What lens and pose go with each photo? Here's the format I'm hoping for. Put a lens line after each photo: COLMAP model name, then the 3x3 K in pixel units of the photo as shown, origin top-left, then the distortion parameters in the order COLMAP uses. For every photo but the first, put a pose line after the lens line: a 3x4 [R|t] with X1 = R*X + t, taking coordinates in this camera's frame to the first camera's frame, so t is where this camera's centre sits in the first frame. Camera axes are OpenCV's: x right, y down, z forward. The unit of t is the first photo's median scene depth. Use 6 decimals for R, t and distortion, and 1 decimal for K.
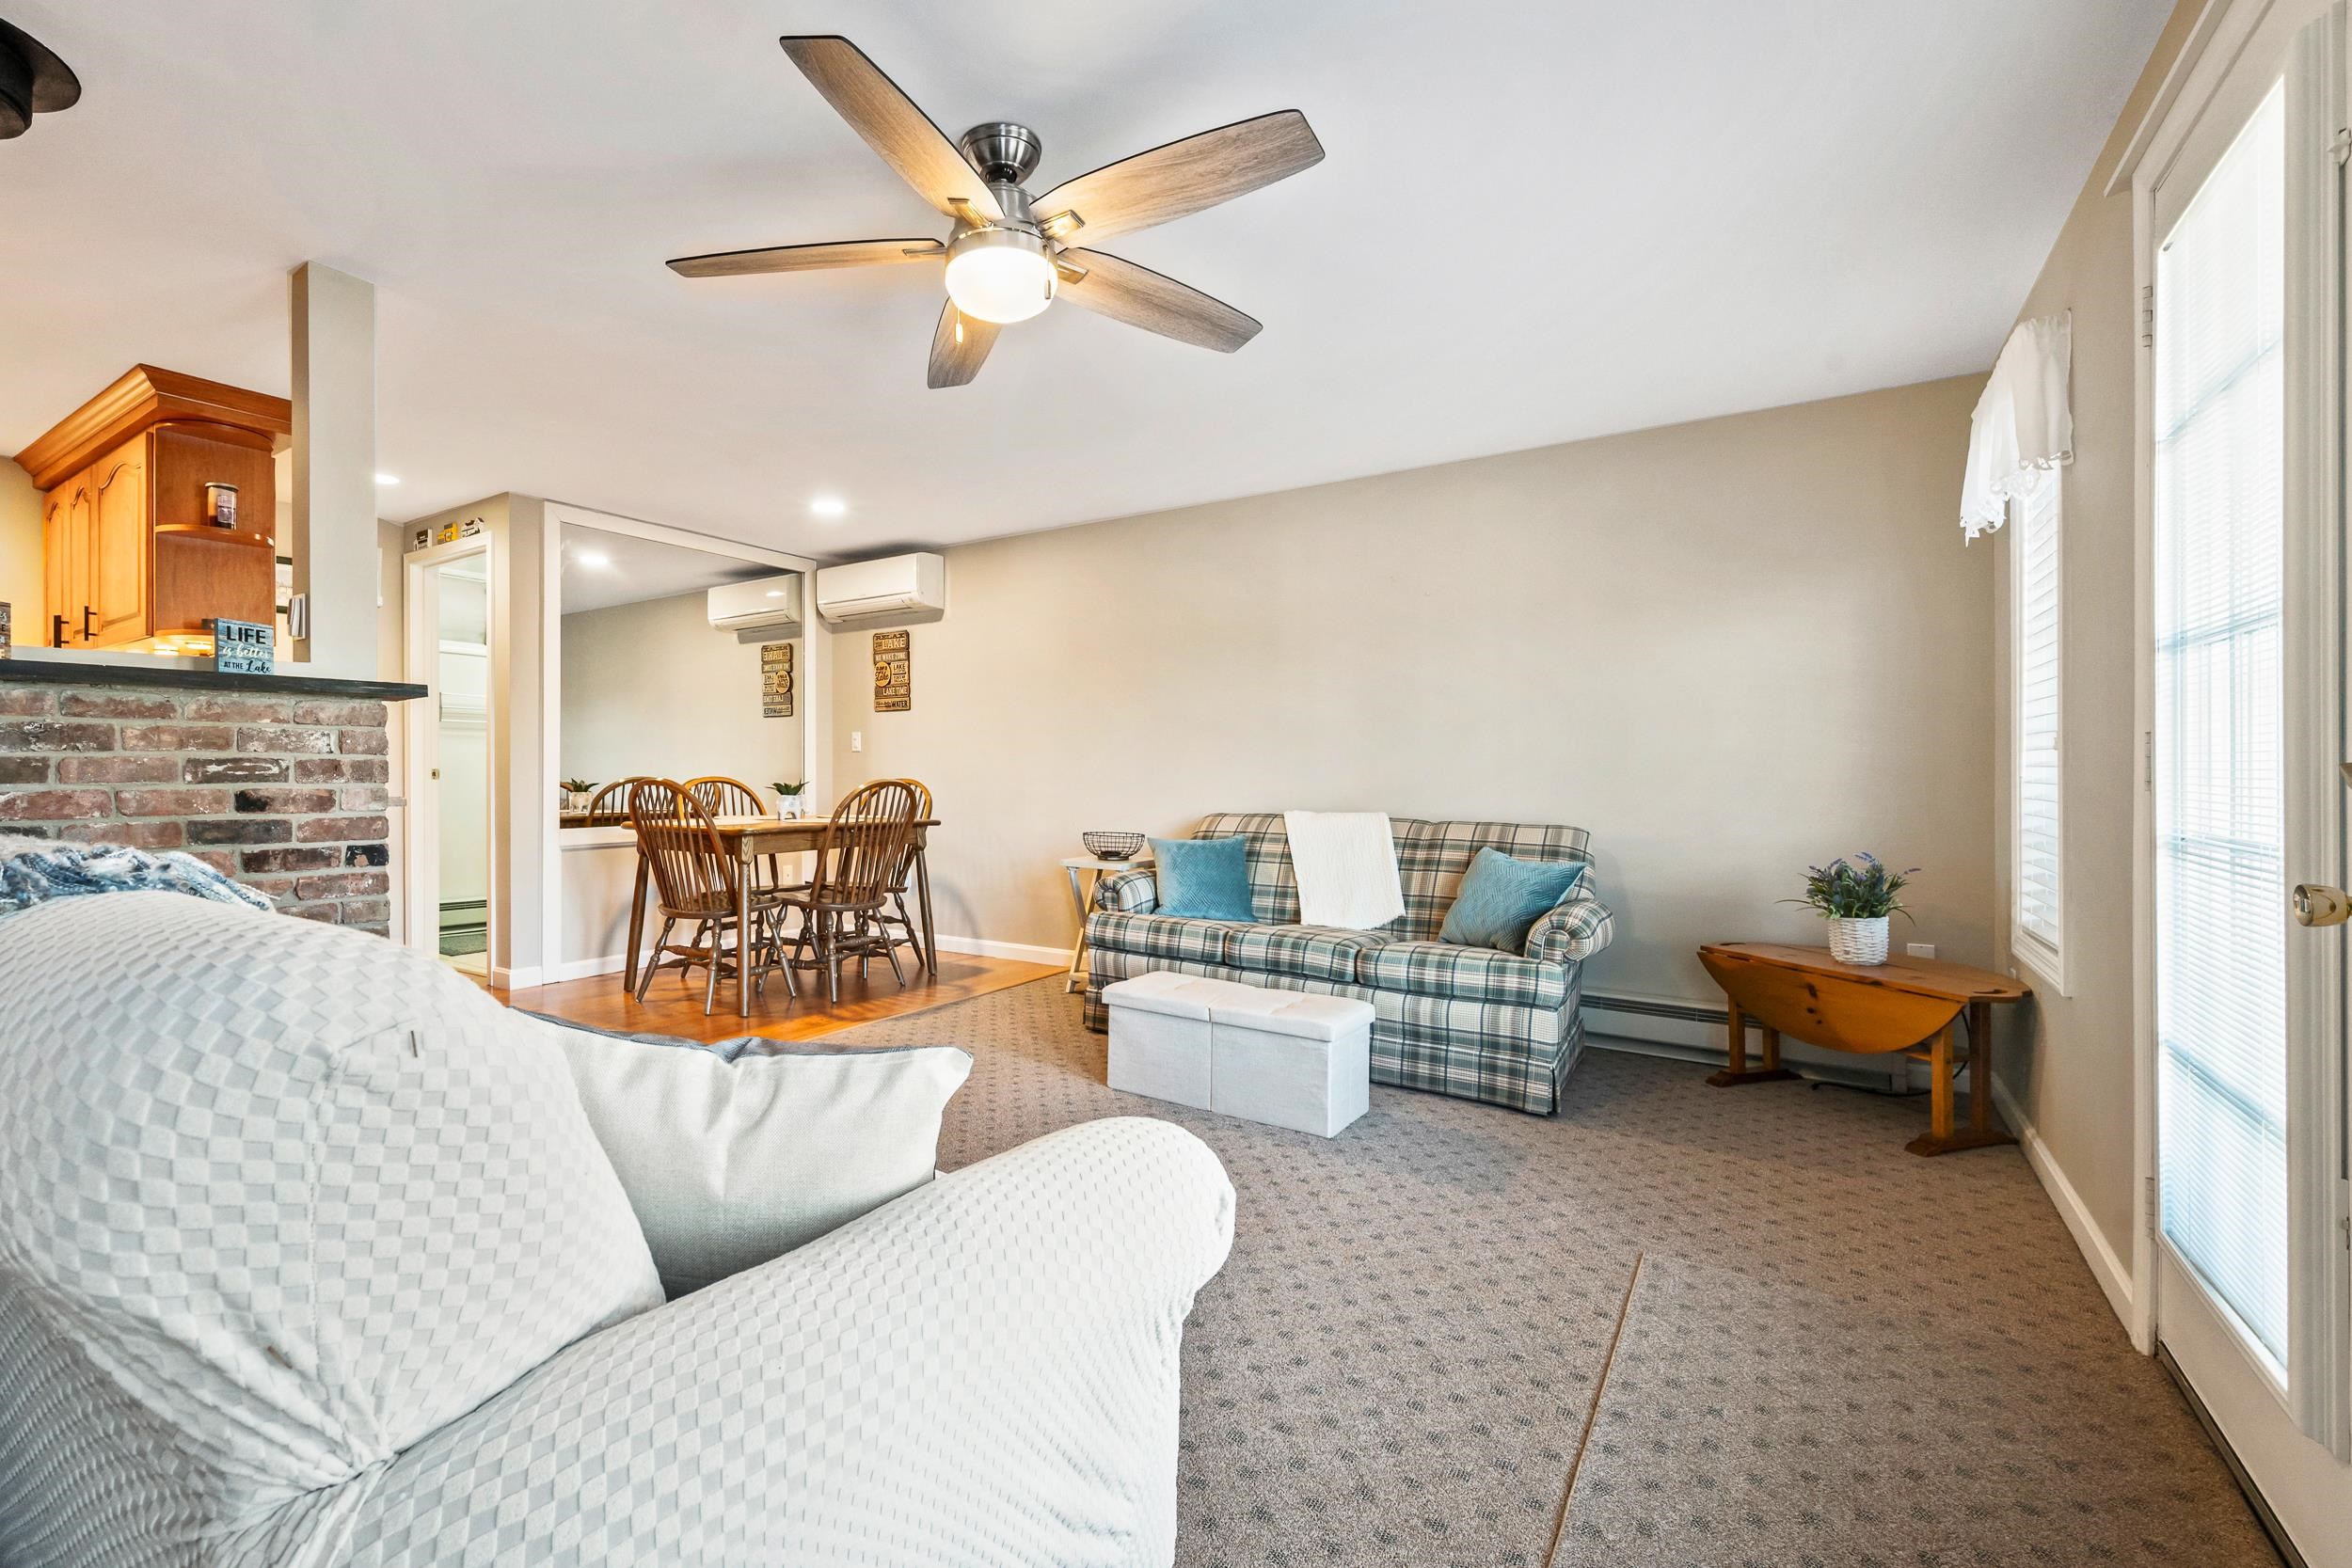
lens RADIAL K [[946.1, 0, 1173.7], [0, 946.1, 788.0], [0, 0, 1]] dist [-0.003337, -0.000059]
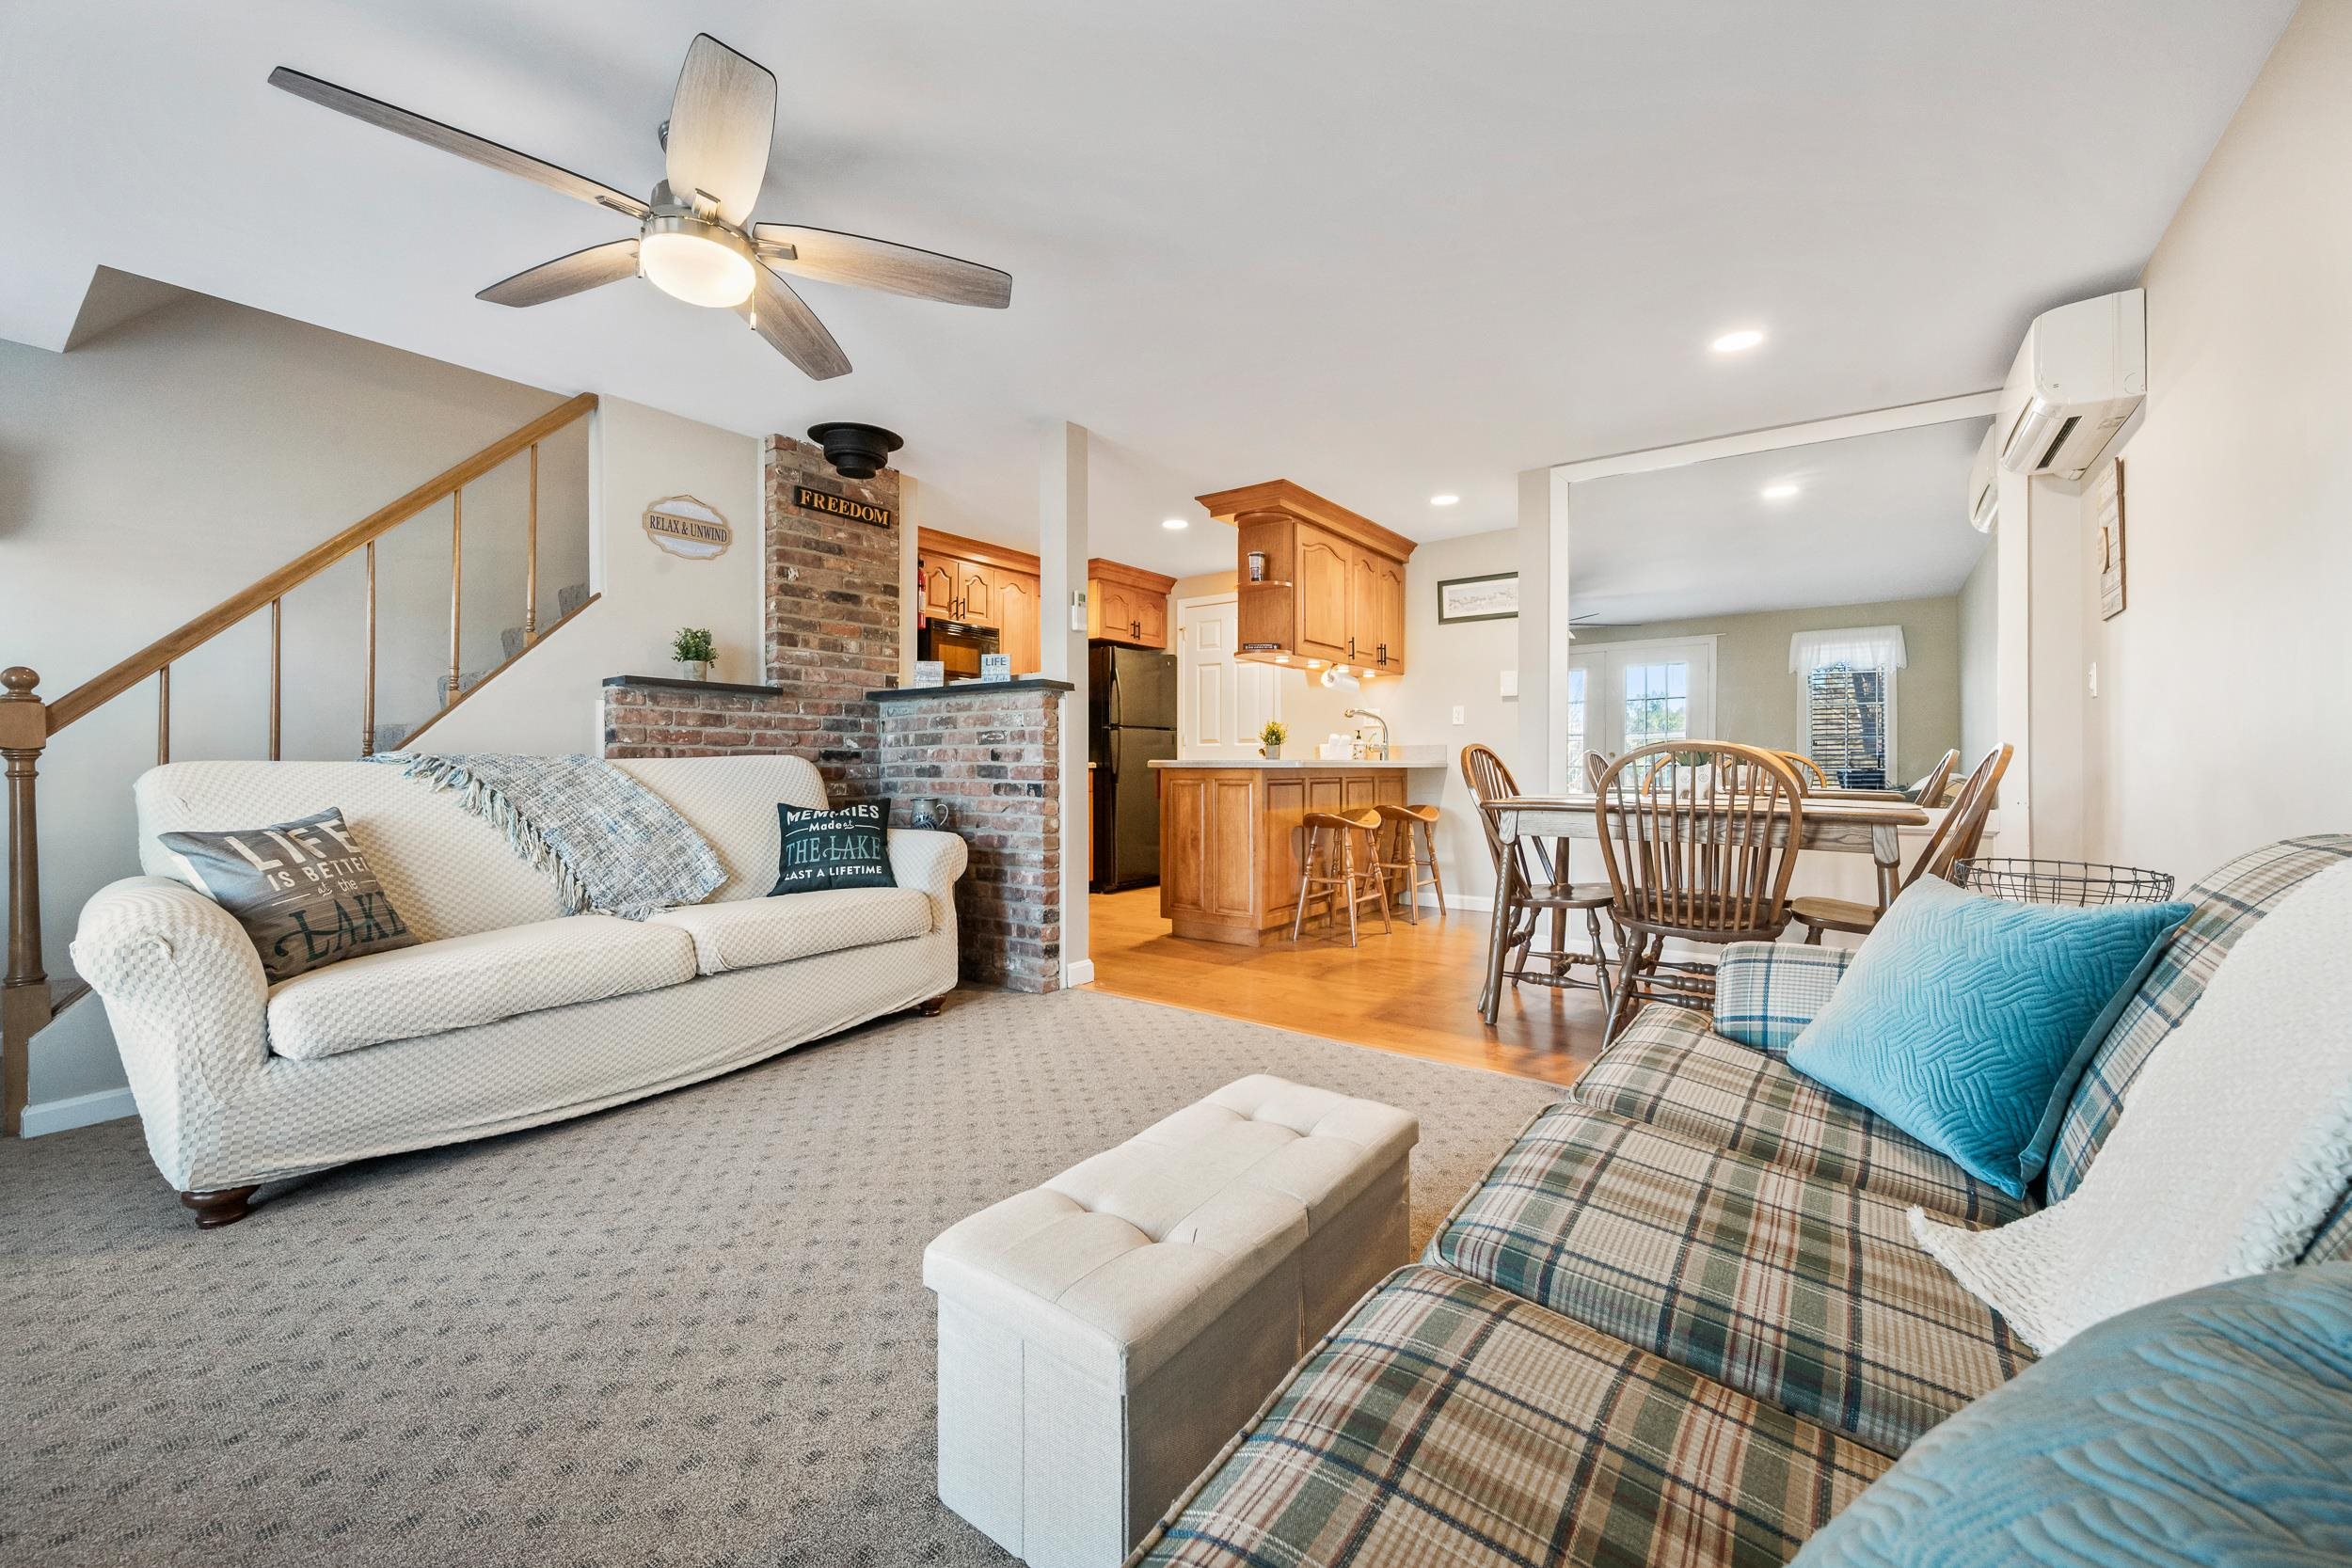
lens RADIAL K [[946.1, 0, 1173.7], [0, 946.1, 788.0], [0, 0, 1]] dist [-0.003337, -0.000059]
pose [[-0.076026, 0.025696, -0.996775, 0.761419], [-0.015975, 0.999508, 0.026985, 0.022821], [0.996978, 0.017975, -0.075578, 1.452374]]
